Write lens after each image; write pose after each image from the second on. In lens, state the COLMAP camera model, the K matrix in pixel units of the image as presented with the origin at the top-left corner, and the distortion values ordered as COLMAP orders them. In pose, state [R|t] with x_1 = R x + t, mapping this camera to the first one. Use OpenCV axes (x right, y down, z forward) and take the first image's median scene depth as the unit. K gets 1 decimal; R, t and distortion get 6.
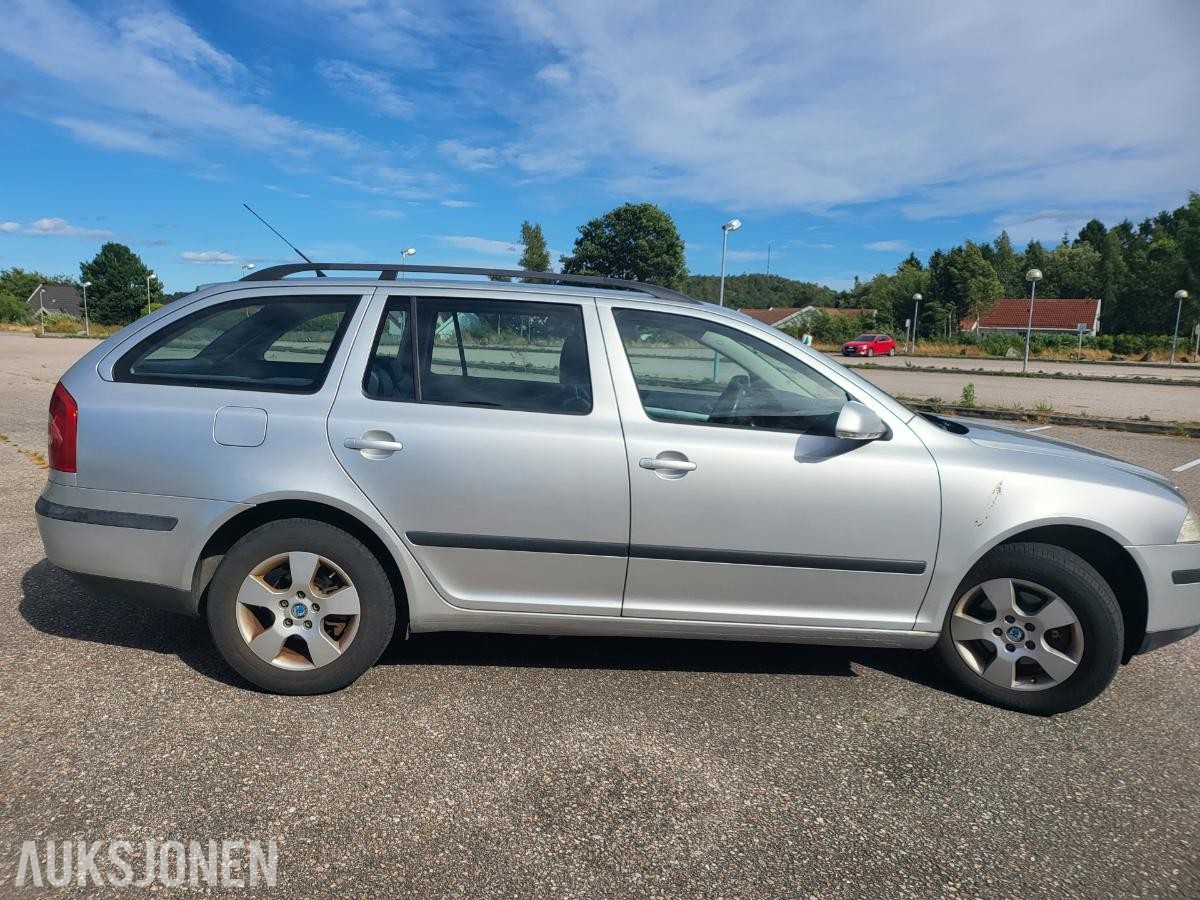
lens RADIAL K [[854.6, 0, 583.2], [0, 854.6, 452.7], [0, 0, 1]] dist [0.066293, -0.086369]
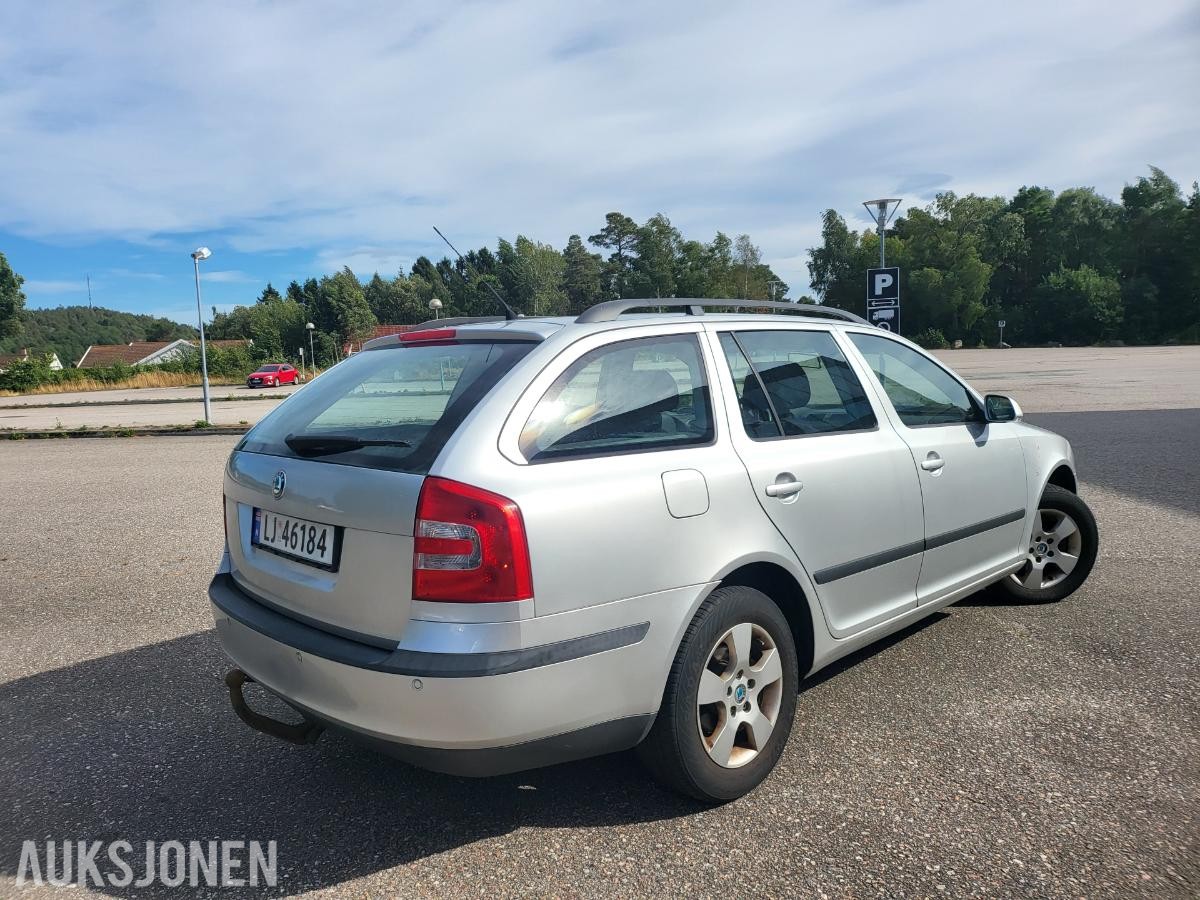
lens RADIAL K [[838.1, 0, 595.3], [0, 838.1, 442.8], [0, 0, 1]] dist [0.080583, -0.091702]
pose [[0.736608, -0.129077, 0.663888, -0.940111], [0.157049, 0.987432, 0.017730, -0.100823], [-0.657832, 0.091203, 0.747622, 0.423658]]
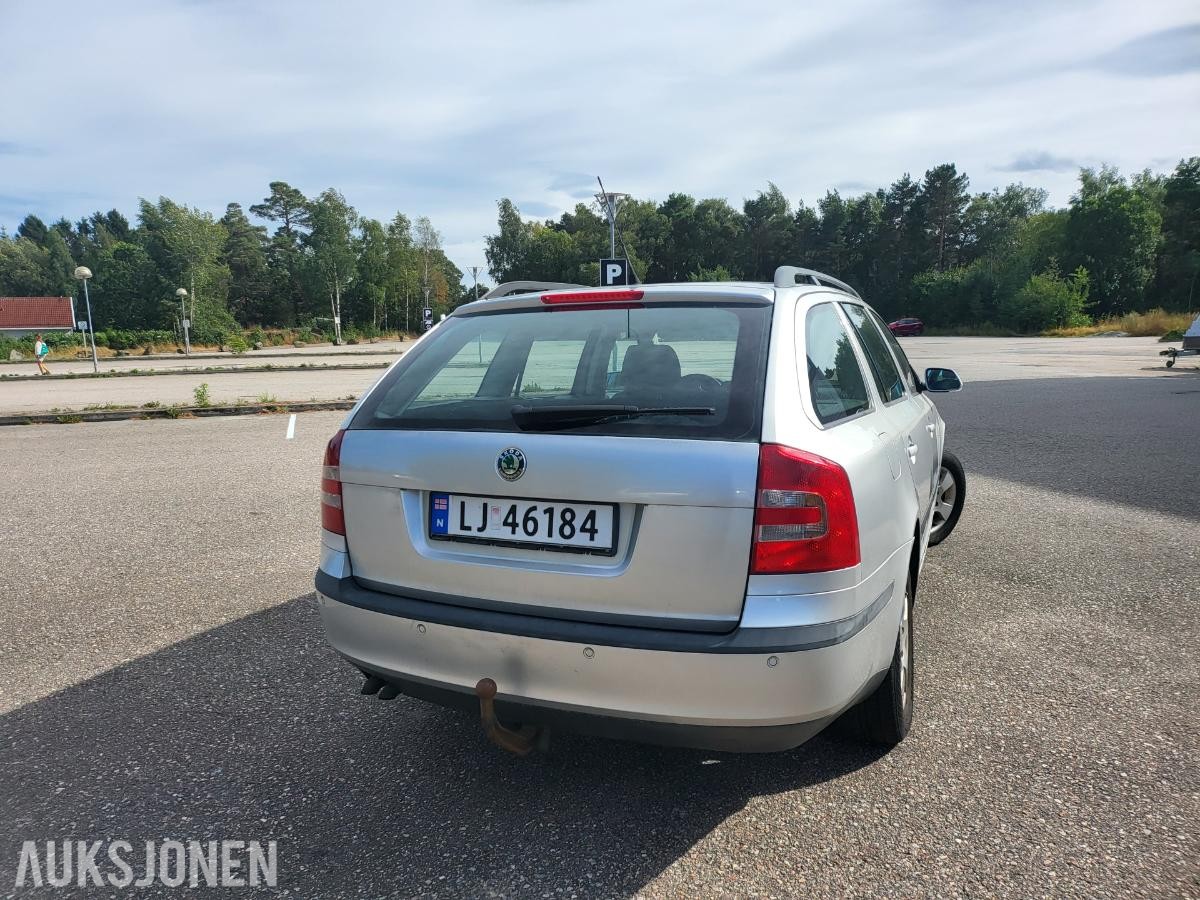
lens RADIAL K [[835.8, 0, 596.8], [0, 835.8, 459.7], [0, 0, 1]] dist [0.073648, -0.081173]
pose [[0.428552, -0.177574, 0.885895, -1.204331], [0.164989, 0.979391, 0.116501, -0.164223], [-0.888325, 0.096236, 0.449018, 0.837252]]
